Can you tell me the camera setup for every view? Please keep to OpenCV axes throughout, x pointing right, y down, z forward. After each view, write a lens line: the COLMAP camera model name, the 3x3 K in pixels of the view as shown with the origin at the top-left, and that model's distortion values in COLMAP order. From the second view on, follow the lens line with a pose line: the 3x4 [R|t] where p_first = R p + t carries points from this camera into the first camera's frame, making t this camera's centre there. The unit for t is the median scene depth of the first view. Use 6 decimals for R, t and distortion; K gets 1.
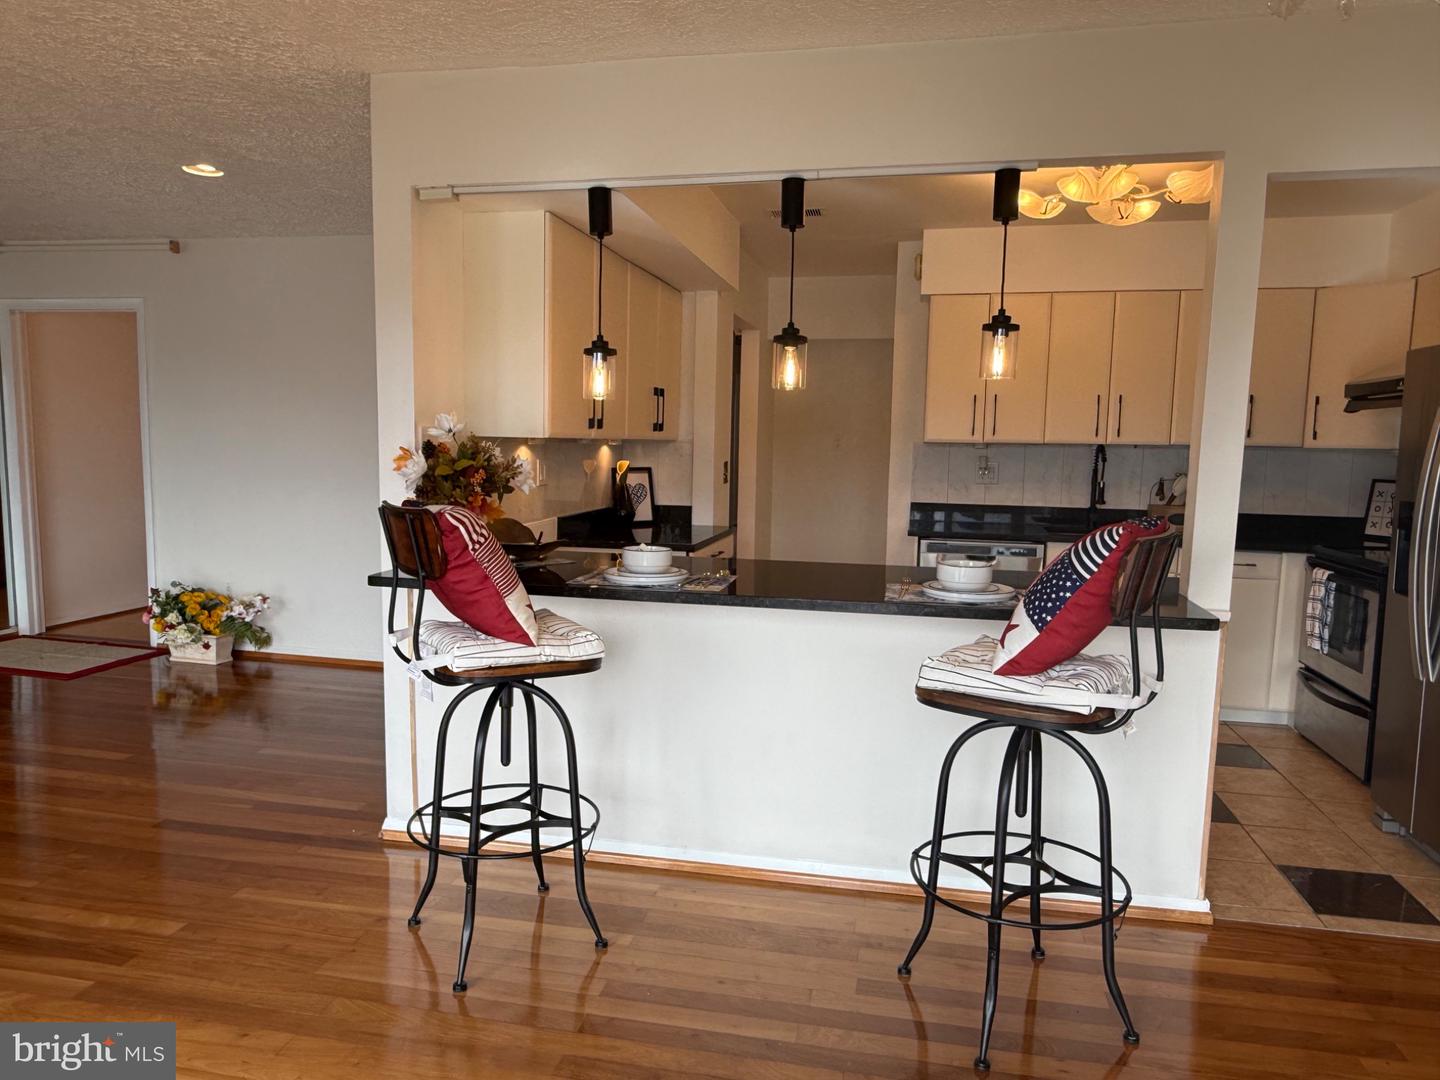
lens RADIAL K [[965.4, 0, 720.0], [0, 965.4, 540.0], [0, 0, 1]] dist [0.000303, 0.000256]
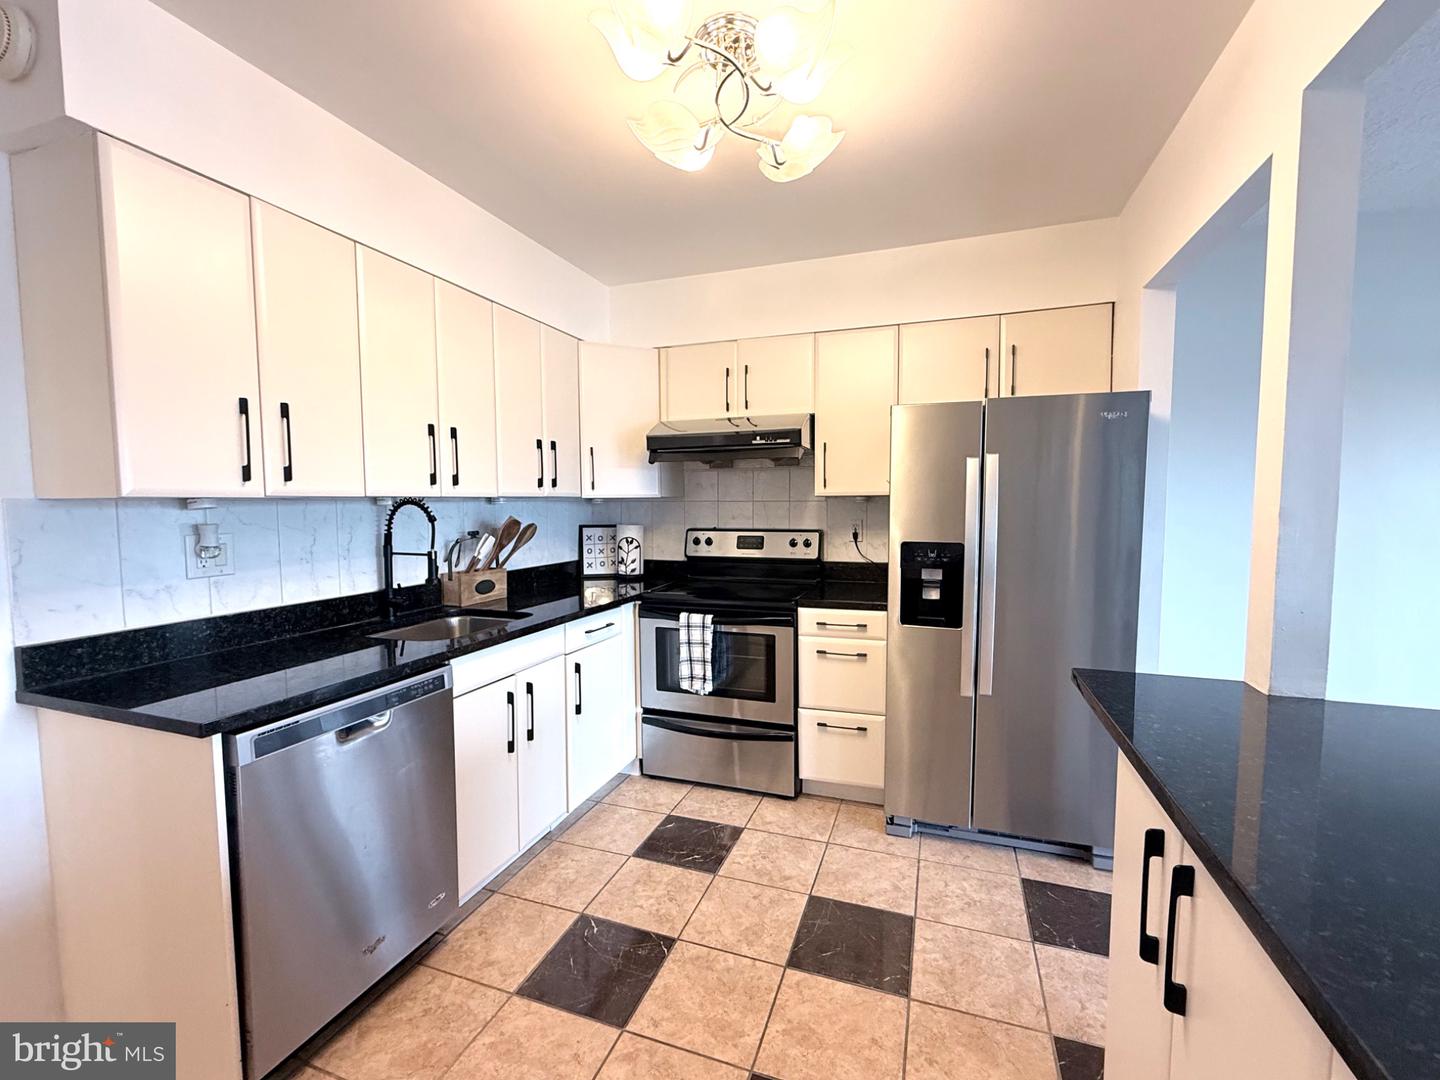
lens RADIAL K [[615.6, 0, 720.0], [0, 615.6, 540.0], [0, 0, 1]] dist [0.000594, 0.000010]
pose [[0.156134, -0.079641, 0.984520, -0.010821], [0.117928, 0.991118, 0.061472, -0.072027], [-0.980671, 0.106505, 0.164139, 0.728448]]
